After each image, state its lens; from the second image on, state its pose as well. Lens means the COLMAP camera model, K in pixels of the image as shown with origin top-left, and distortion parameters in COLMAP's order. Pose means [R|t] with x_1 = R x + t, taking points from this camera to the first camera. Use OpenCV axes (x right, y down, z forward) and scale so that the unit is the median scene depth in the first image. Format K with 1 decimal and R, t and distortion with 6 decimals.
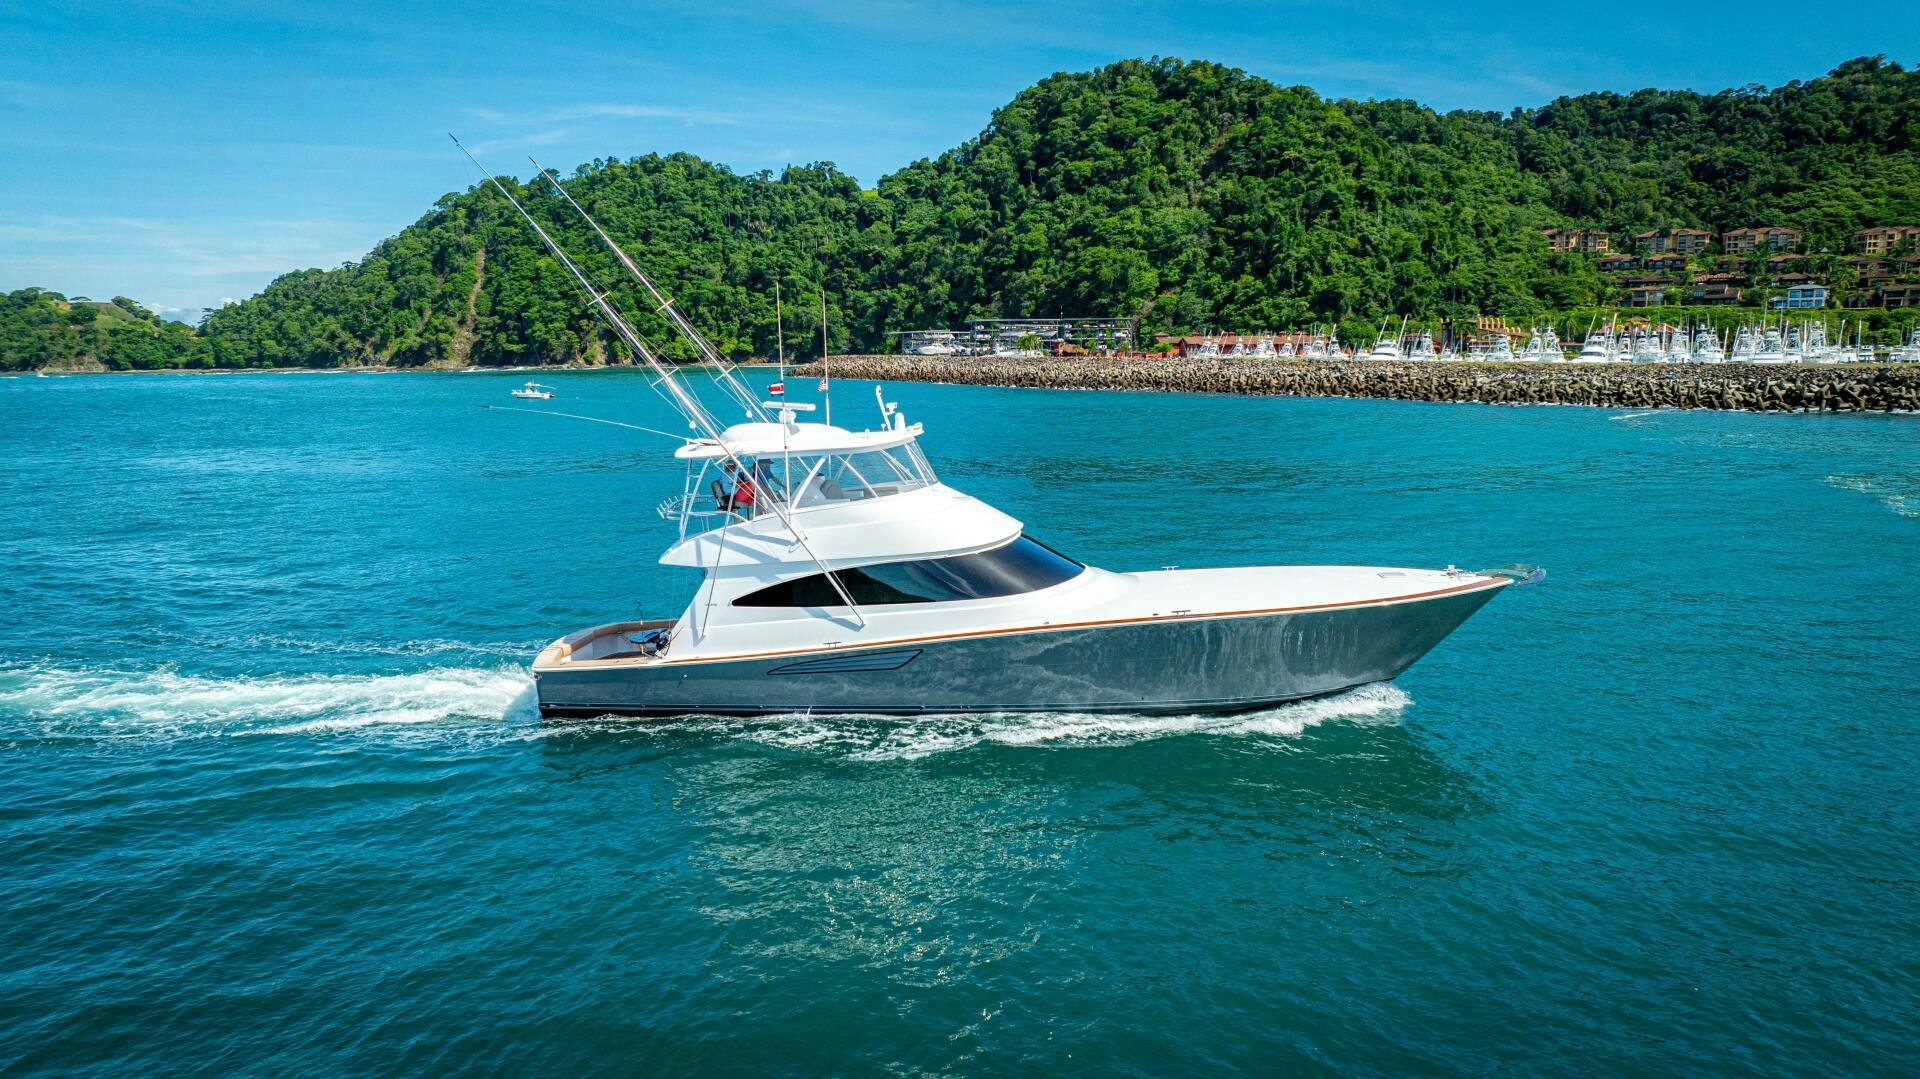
lens RADIAL K [[1374.4, 0, 1005.7], [0, 1374.4, 574.6], [0, 0, 1]] dist [-0.018681, 0.019483]
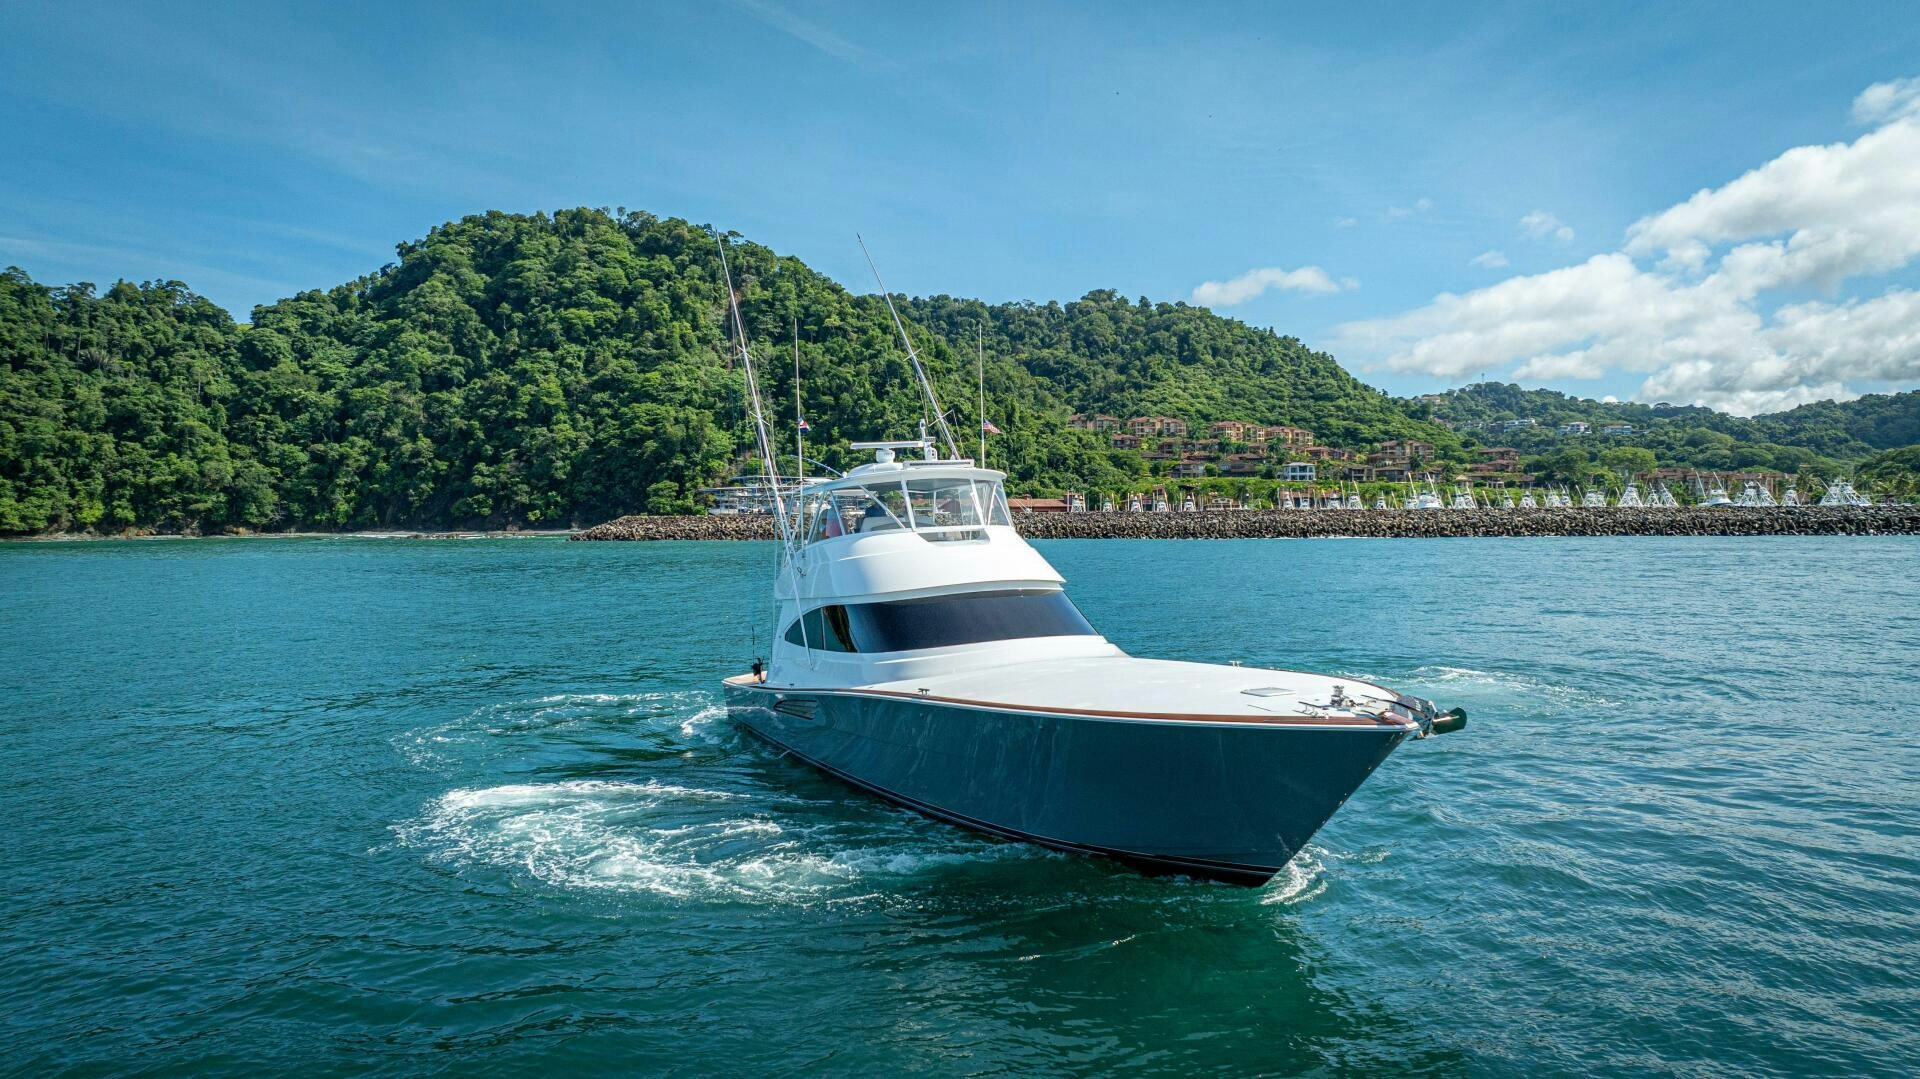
lens RADIAL K [[1374.4, 0, 957.2], [0, 1374.4, 538.5], [0, 0, 1]] dist [-0.018681, 0.019483]
pose [[0.801773, -0.005490, 0.597604, -0.268412], [0.098522, 0.987490, -0.123111, -0.019340], [-0.589452, 0.157584, 0.792284, 0.163850]]
